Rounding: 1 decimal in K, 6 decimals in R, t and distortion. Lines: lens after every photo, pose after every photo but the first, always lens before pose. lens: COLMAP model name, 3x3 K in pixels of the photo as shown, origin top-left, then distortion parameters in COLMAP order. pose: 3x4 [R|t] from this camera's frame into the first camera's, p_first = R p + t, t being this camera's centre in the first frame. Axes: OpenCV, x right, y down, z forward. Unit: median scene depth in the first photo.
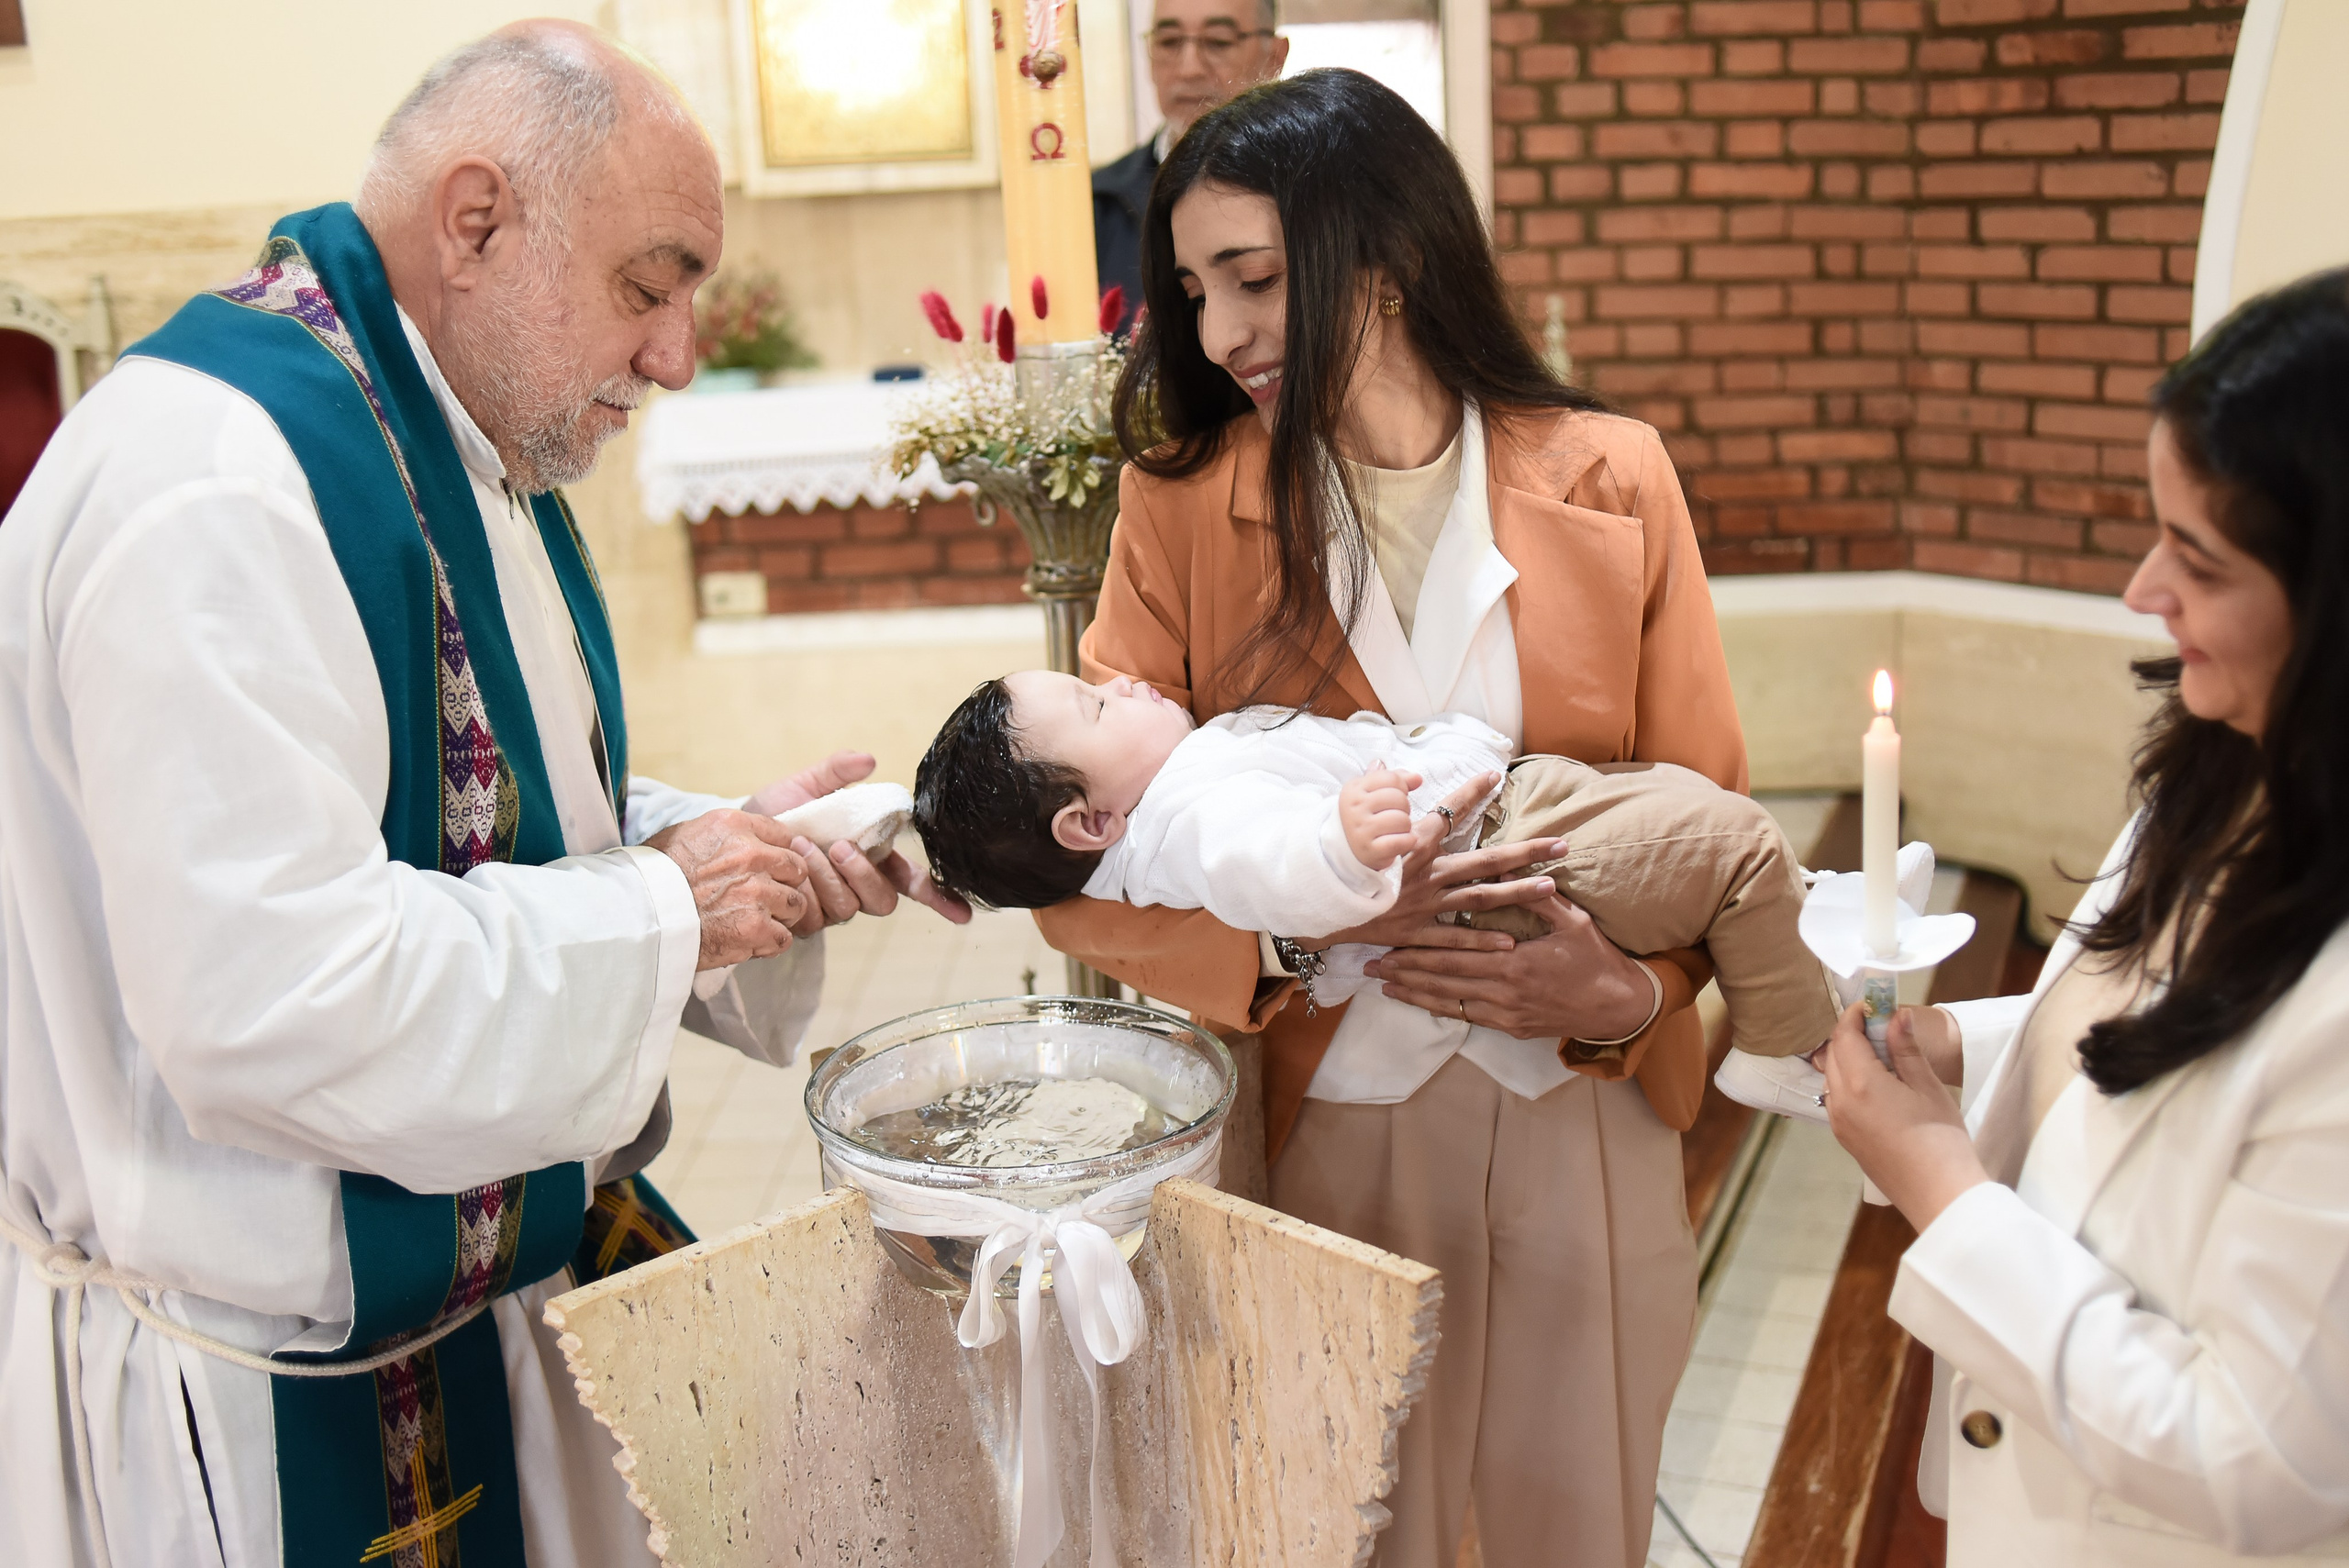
lens RADIAL K [[2417.3, 0, 1175.4], [0, 2417.3, 785.8], [0, 0, 1]] dist [-0.041836, 0.000000]
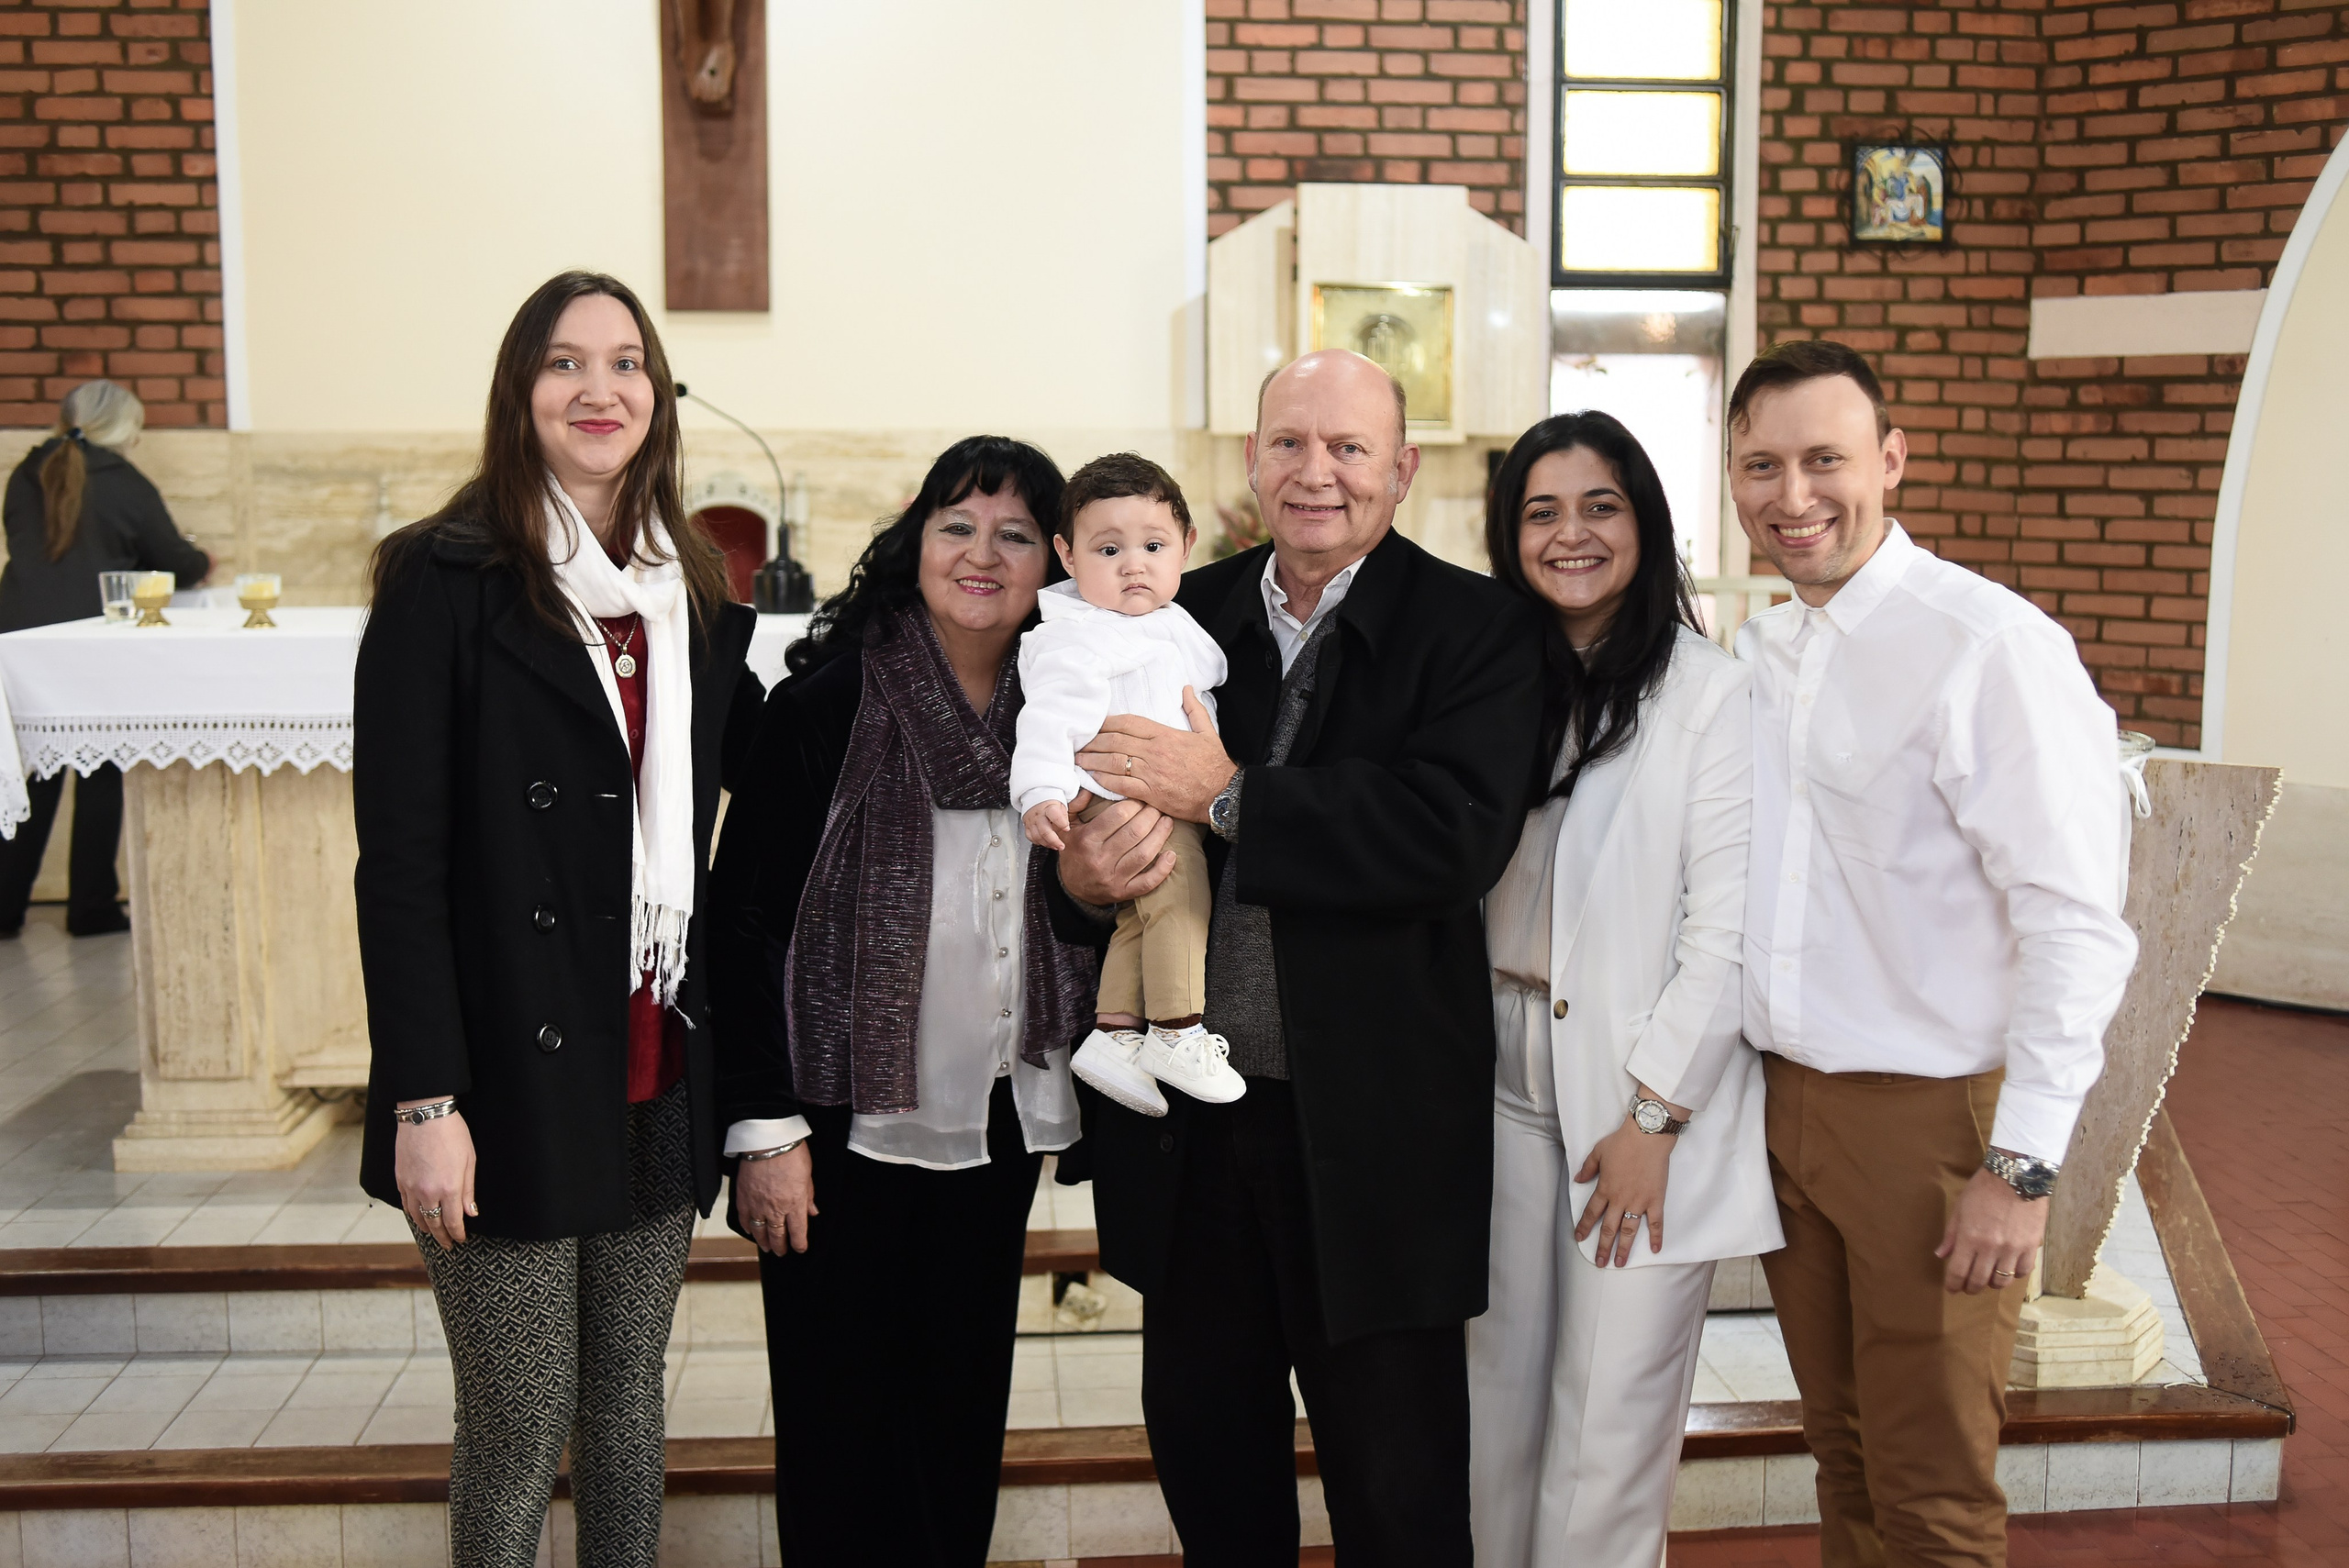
lens RADIAL K [[2417.3, 0, 1169.3], [0, 2417.3, 785.0], [0, 0, 1]] dist [-0.041836, 0.000000]
pose [[0.993600, 0.038287, 0.106271, -0.396520], [-0.023586, 0.990387, -0.136297, 0.169310], [-0.110468, 0.132918, 0.984952, -0.433297]]
